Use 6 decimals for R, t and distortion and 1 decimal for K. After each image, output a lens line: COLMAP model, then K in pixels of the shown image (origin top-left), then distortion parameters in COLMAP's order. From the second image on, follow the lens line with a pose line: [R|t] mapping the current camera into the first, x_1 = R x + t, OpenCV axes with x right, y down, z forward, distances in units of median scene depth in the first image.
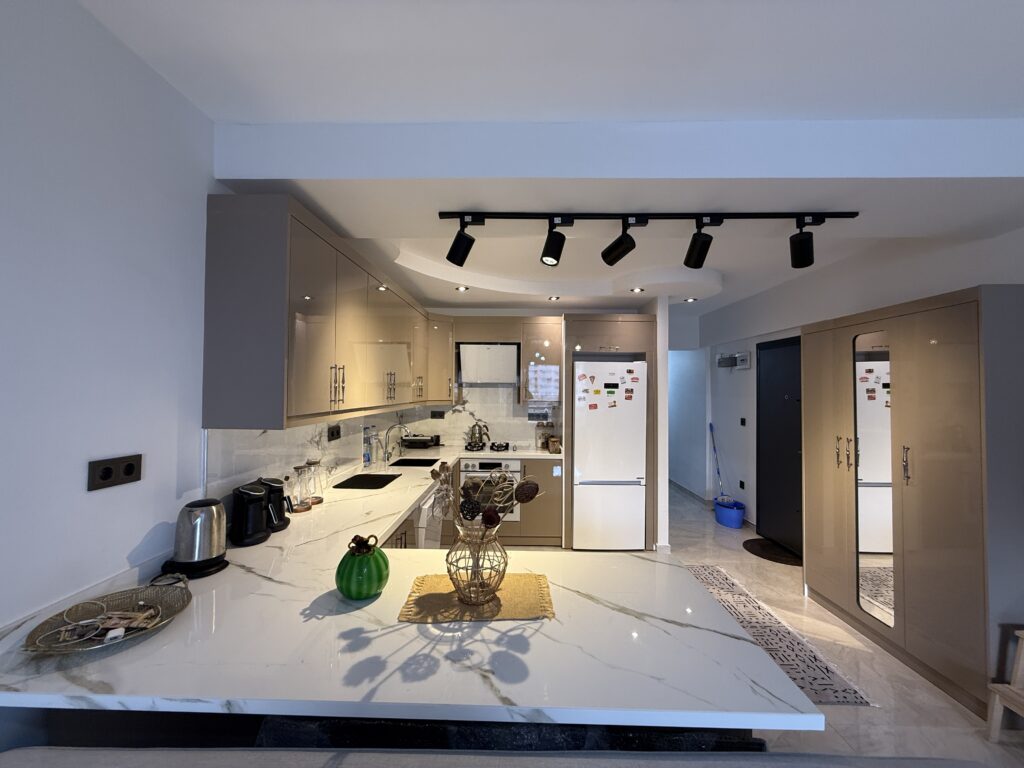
lens RADIAL K [[407.9, 0, 511.4], [0, 407.9, 383.1], [0, 0, 1]] dist [0.002311, -0.002397]
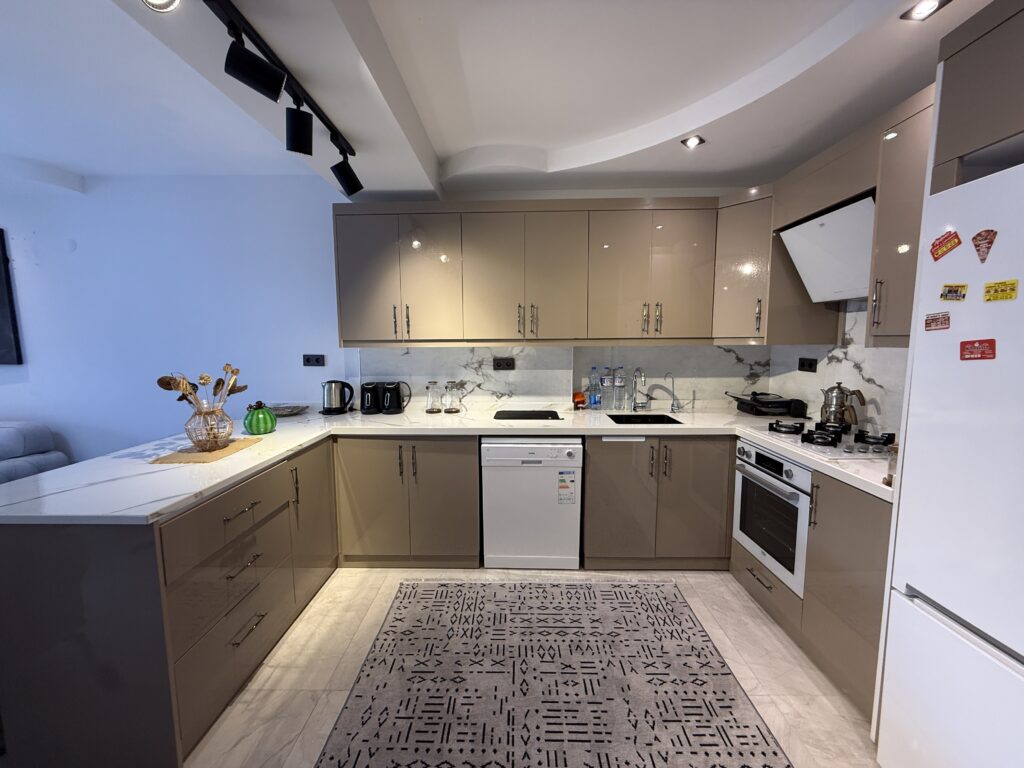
lens RADIAL K [[407.9, 0, 510.3], [0, 407.9, 384.4], [0, 0, 1]] dist [0.002311, -0.002397]
pose [[-0.004749, 0.097127, -0.995261, 0.464670], [0.022437, 0.995032, 0.096998, 0.047503], [0.999737, -0.021870, -0.006904, 0.693990]]
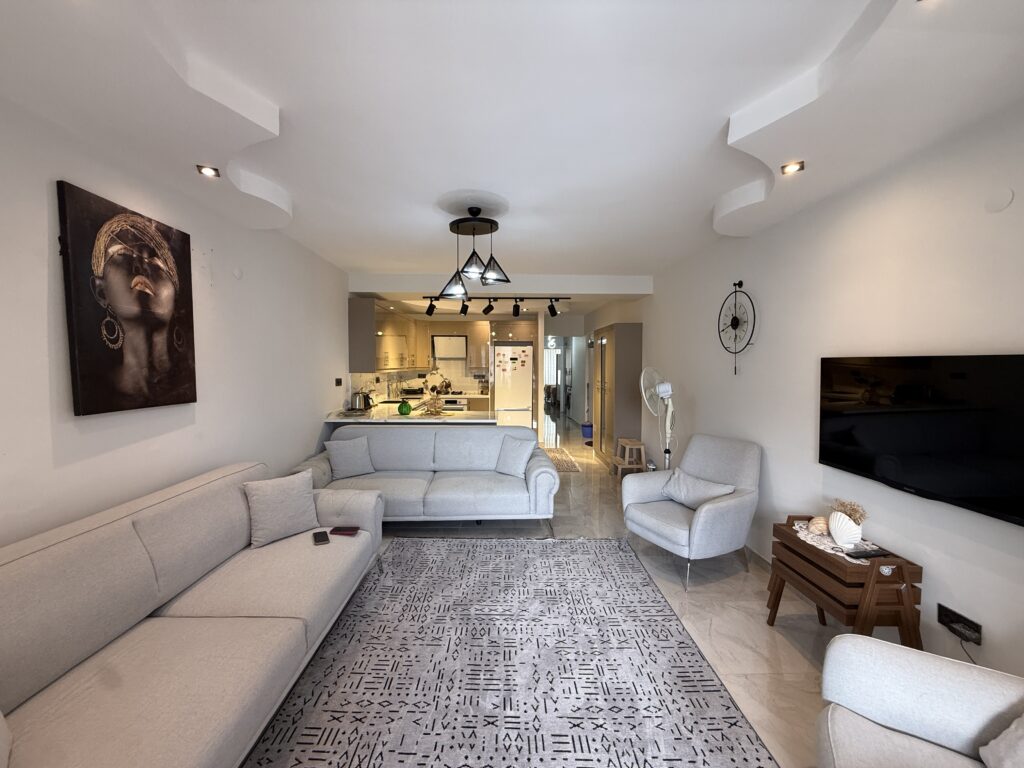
lens RADIAL K [[407.9, 0, 509.0], [0, 407.9, 386.4], [0, 0, 1]] dist [0.002311, -0.002397]
pose [[0.999219, -0.007479, 0.038792, 0.146879], [0.004663, 0.997381, 0.072179, -0.003340], [-0.039230, -0.071942, 0.996637, -0.904448]]
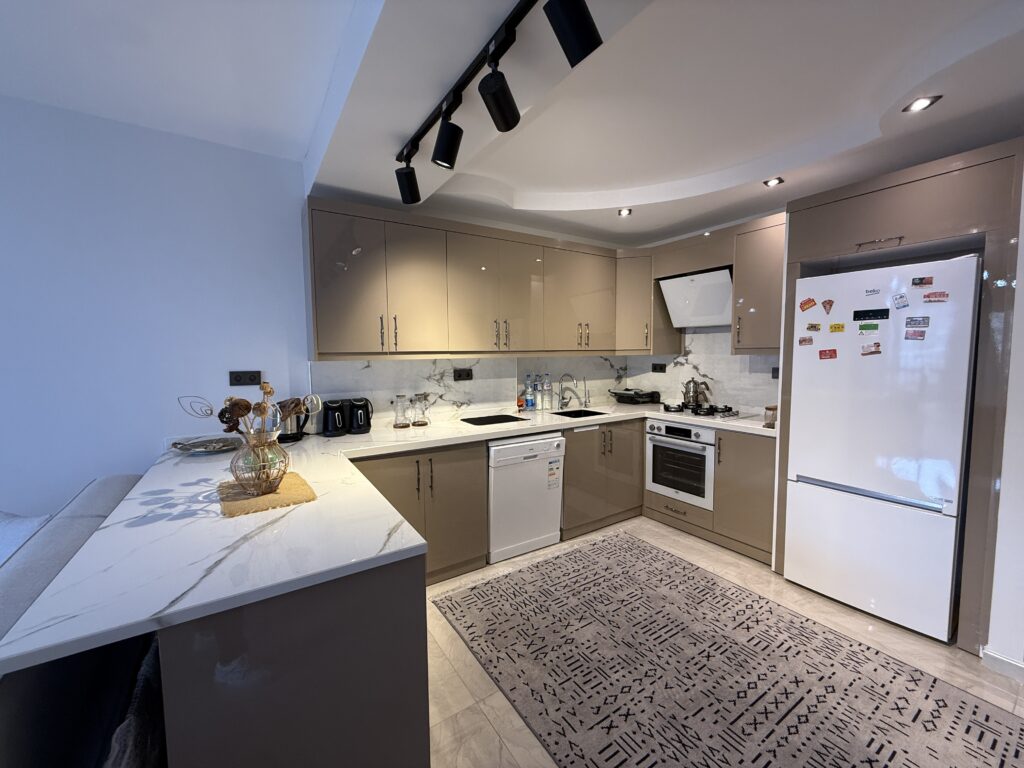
lens RADIAL K [[407.9, 0, 510.9], [0, 407.9, 384.5], [0, 0, 1]] dist [0.002311, -0.002397]
pose [[0.557900, 0.049270, -0.828444, 0.426735], [0.029702, 0.996411, 0.079262, 0.041209], [0.829376, -0.068827, 0.554435, 0.307616]]
